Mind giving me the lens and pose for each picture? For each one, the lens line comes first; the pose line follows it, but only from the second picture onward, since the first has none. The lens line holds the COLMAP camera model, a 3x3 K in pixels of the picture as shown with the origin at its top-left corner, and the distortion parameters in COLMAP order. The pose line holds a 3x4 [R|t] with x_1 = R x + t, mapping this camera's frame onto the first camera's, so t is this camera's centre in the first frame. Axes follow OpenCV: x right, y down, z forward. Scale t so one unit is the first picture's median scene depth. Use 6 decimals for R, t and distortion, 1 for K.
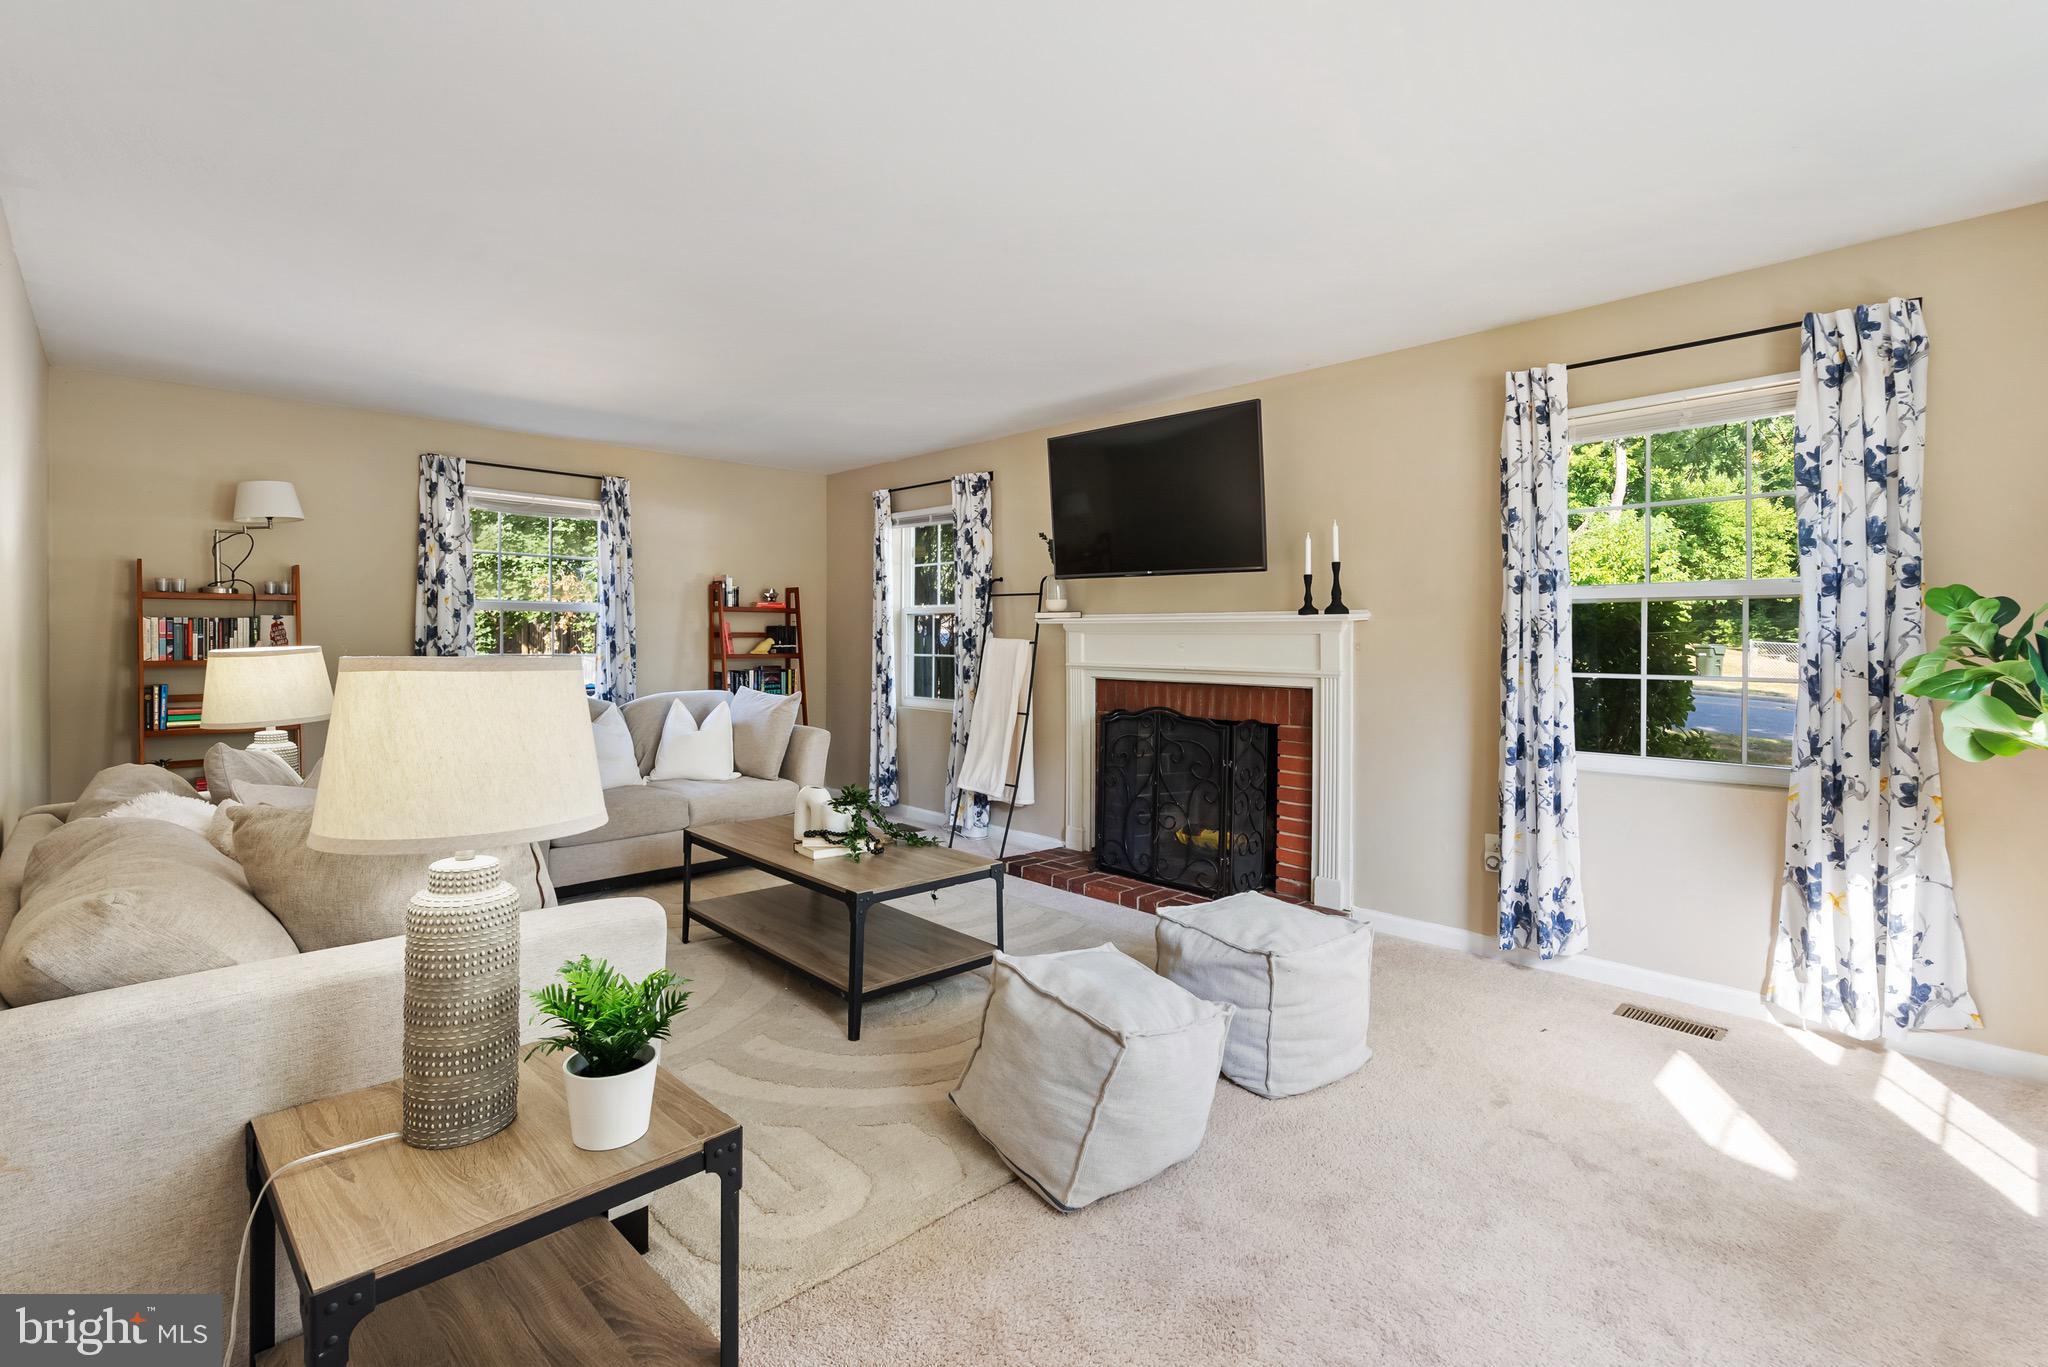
lens RADIAL K [[949.2, 0, 1026.1], [0, 949.2, 654.7], [0, 0, 1]] dist [-0.002931, -0.000252]
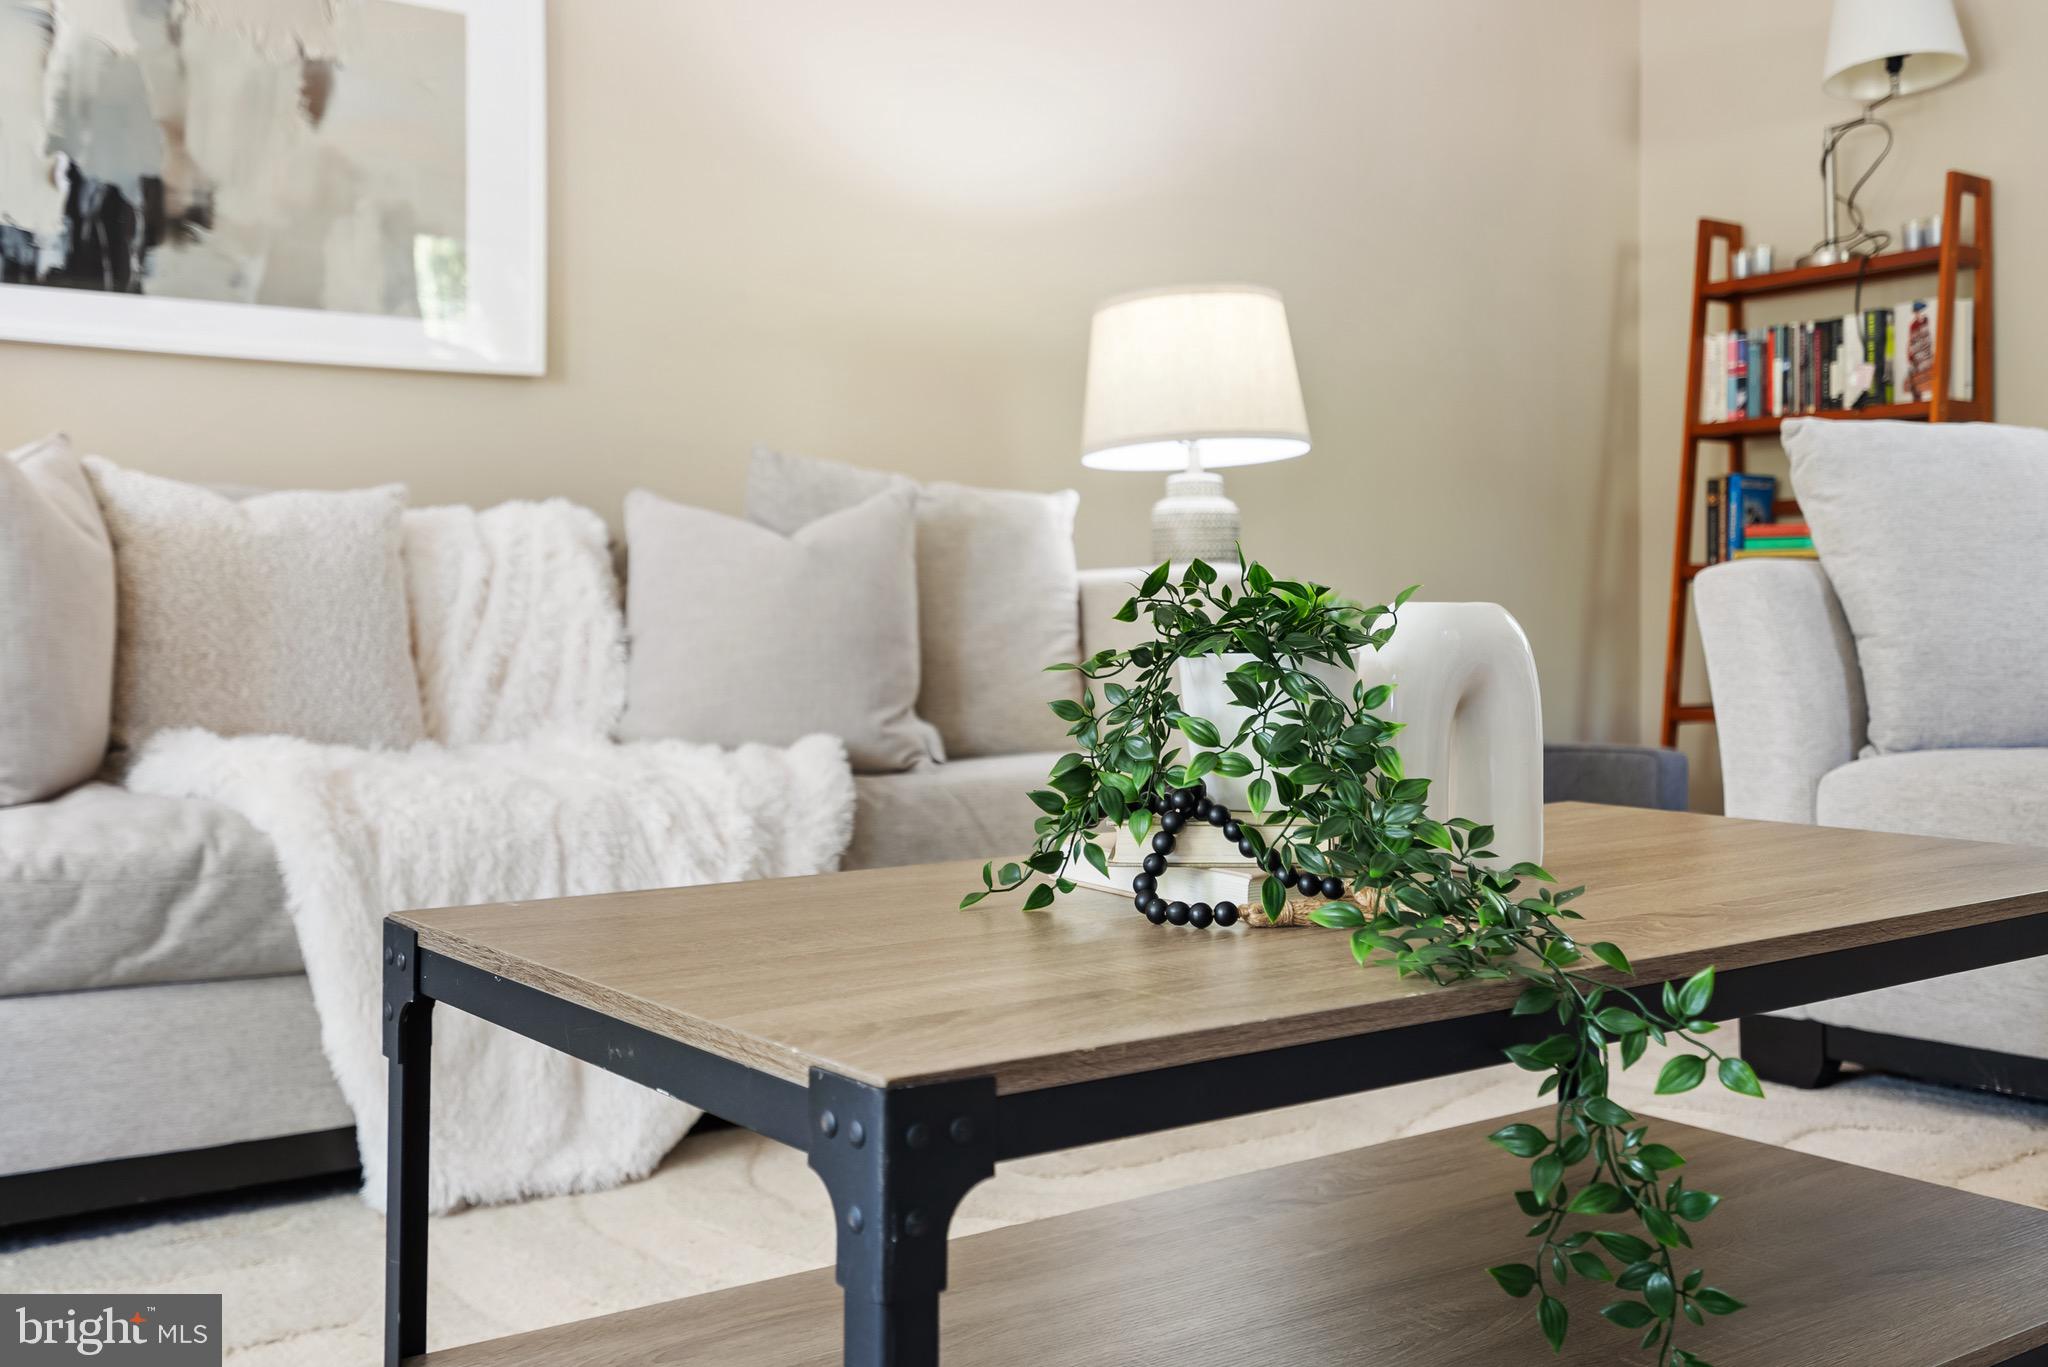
lens RADIAL K [[2034.1, 0, 1024.0], [0, 2034.1, 683.5], [0, 0, 1]] dist [0.012362, -0.006421]
pose [[-0.145271, 0.020764, -0.989174, 0.182316], [-0.019373, 0.999528, 0.023827, 0.128914], [0.989202, 0.022624, -0.144800, 0.842647]]
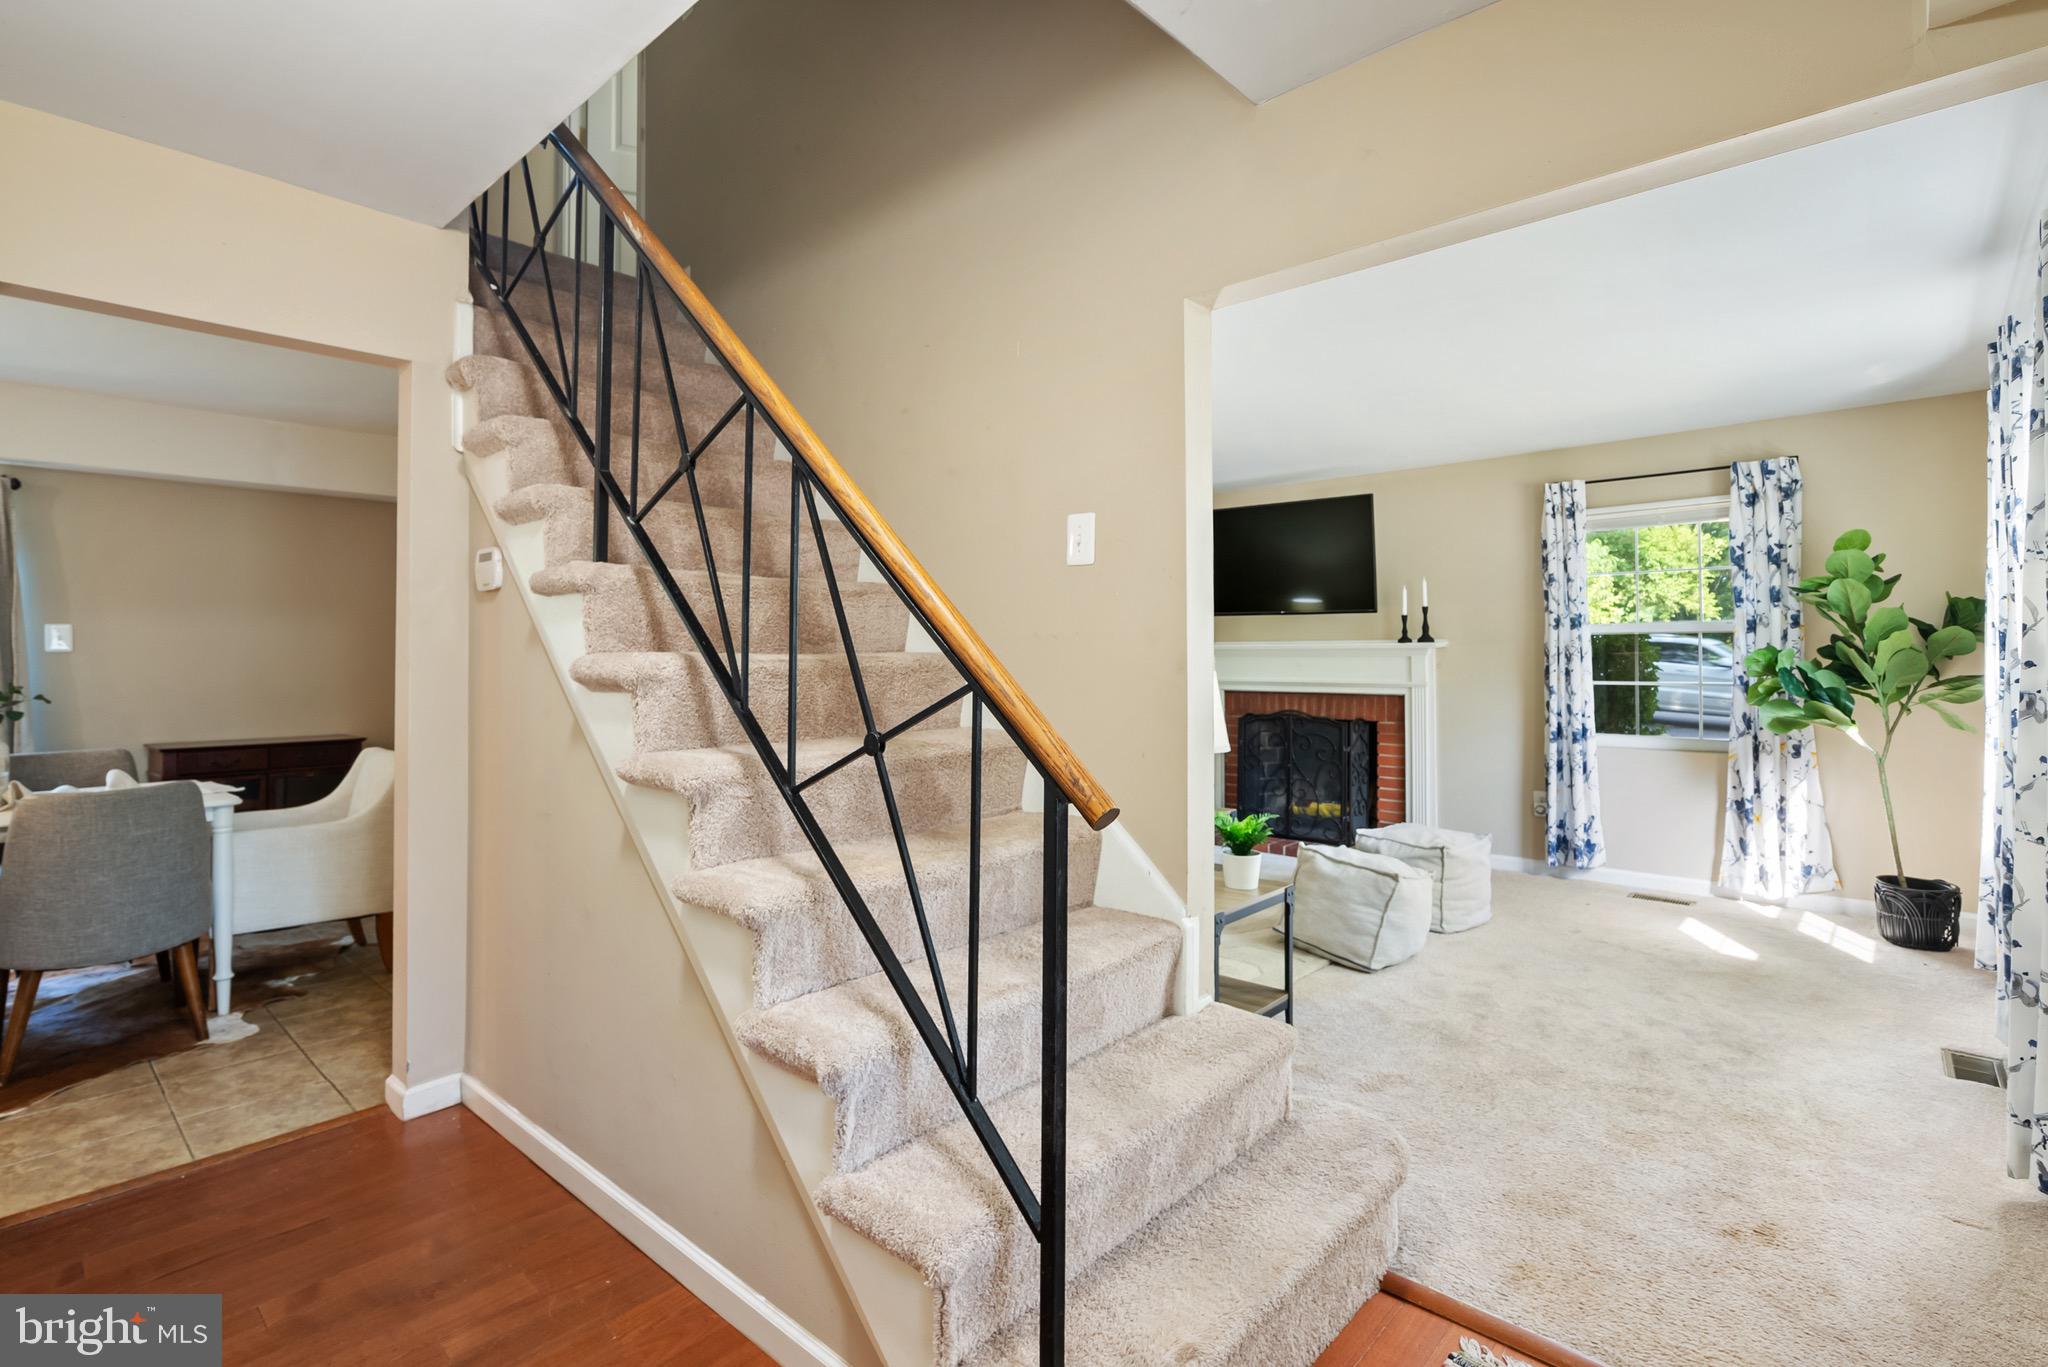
lens RADIAL K [[971.8, 0, 1033.1], [0, 971.8, 653.6], [0, 0, 1]] dist [0.000114, -0.012760]
pose [[0.997538, -0.004615, 0.069973, -0.423016], [0.006195, 0.999730, -0.022380, 0.003382], [-0.069851, 0.022758, 0.997298, -0.486963]]
